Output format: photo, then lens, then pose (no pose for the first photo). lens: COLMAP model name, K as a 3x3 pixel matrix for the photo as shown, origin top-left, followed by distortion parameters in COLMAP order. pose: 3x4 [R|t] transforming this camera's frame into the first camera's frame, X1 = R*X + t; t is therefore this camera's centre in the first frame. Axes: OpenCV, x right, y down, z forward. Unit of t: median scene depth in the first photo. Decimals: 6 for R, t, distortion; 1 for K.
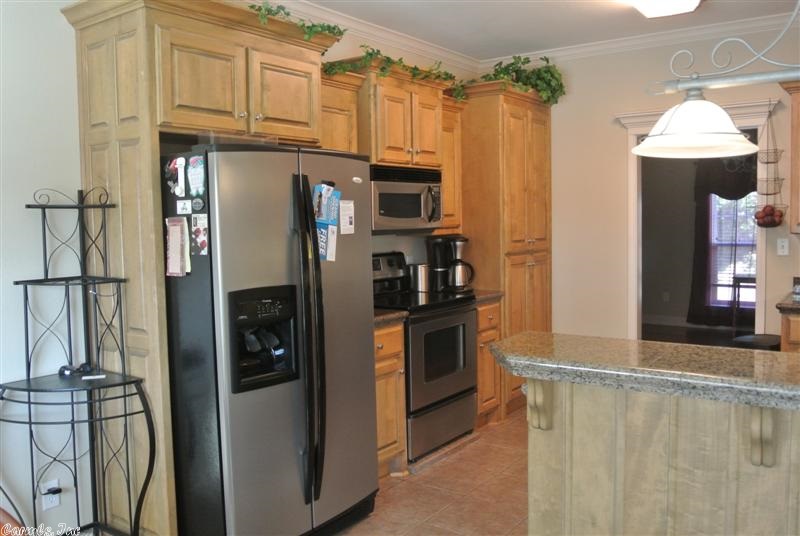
lens RADIAL K [[676.6, 0, 400.0], [0, 676.6, 268.0], [0, 0, 1]] dist [-0.068188, 0.003496]
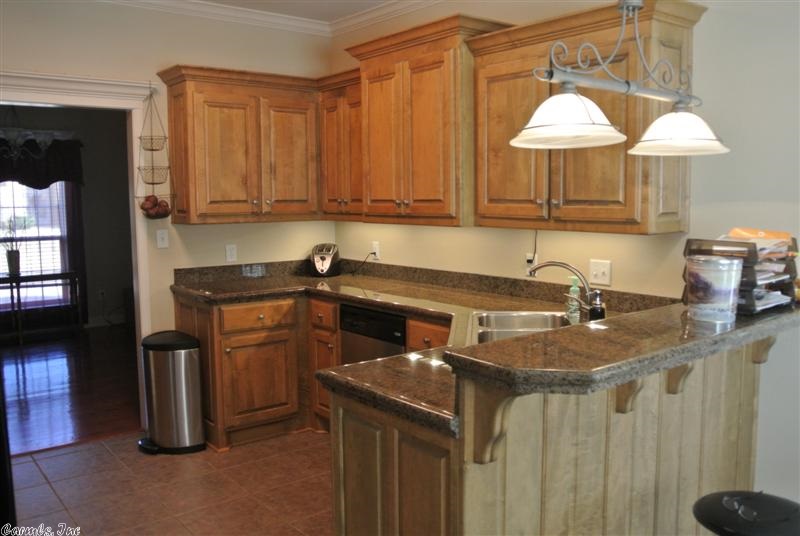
lens RADIAL K [[676.6, 0, 400.0], [0, 676.6, 268.0], [0, 0, 1]] dist [-0.068188, 0.003496]
pose [[0.247115, -0.083330, 0.965396, -0.394944], [0.067892, 0.995336, 0.068536, -0.044446], [-0.966605, 0.048606, 0.251620, 0.573086]]
